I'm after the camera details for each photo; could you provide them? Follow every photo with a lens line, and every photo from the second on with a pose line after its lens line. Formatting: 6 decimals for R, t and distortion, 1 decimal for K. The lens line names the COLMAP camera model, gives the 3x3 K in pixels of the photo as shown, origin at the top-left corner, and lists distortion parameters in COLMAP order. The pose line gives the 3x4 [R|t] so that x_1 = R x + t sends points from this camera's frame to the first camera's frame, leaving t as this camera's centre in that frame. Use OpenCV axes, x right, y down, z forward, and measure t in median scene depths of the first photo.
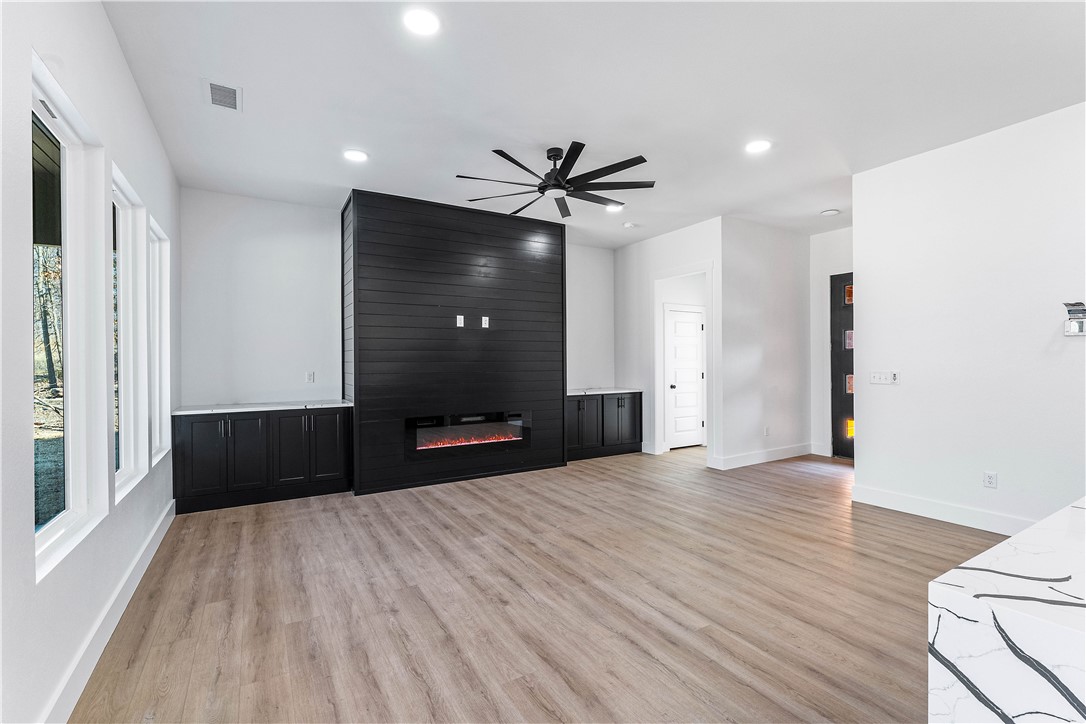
lens RADIAL K [[479.4, 0, 543.0], [0, 479.4, 362.0], [0, 0, 1]] dist [0.000553, 0.000039]
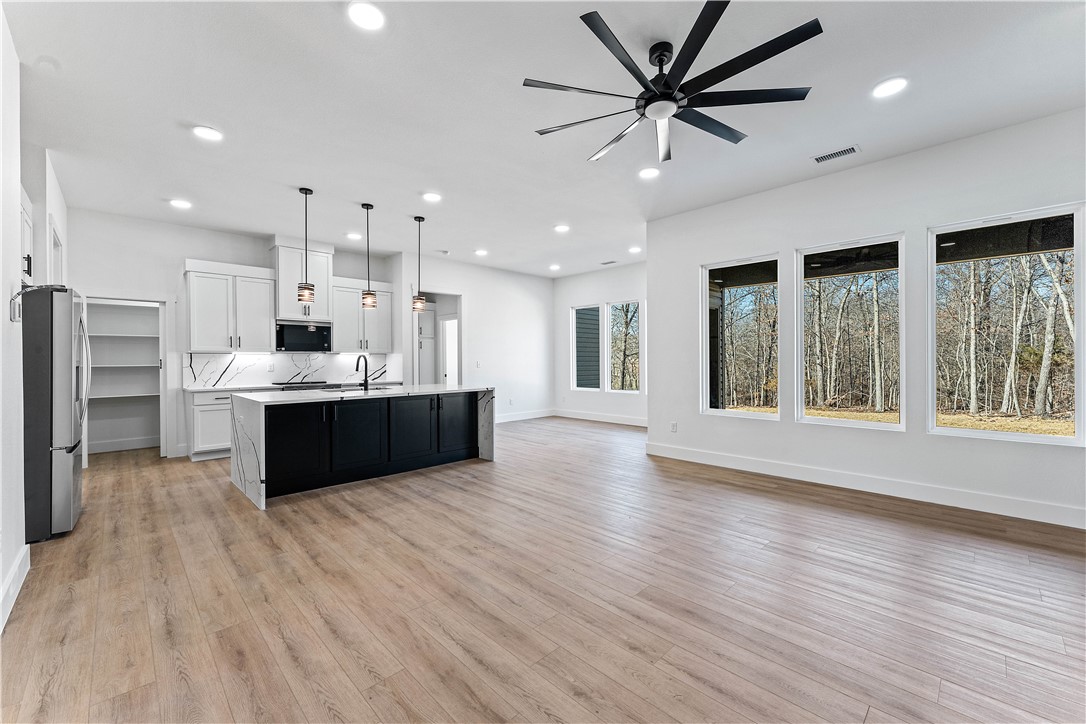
lens RADIAL K [[440.4, 0, 543.0], [0, 440.4, 362.0], [0, 0, 1]] dist [0.002387, 0.000232]
pose [[-0.972762, 0.012843, -0.231452, 0.347061], [0.011463, 0.999908, 0.007306, 0.014056], [0.231524, 0.004454, -0.972819, 1.579523]]
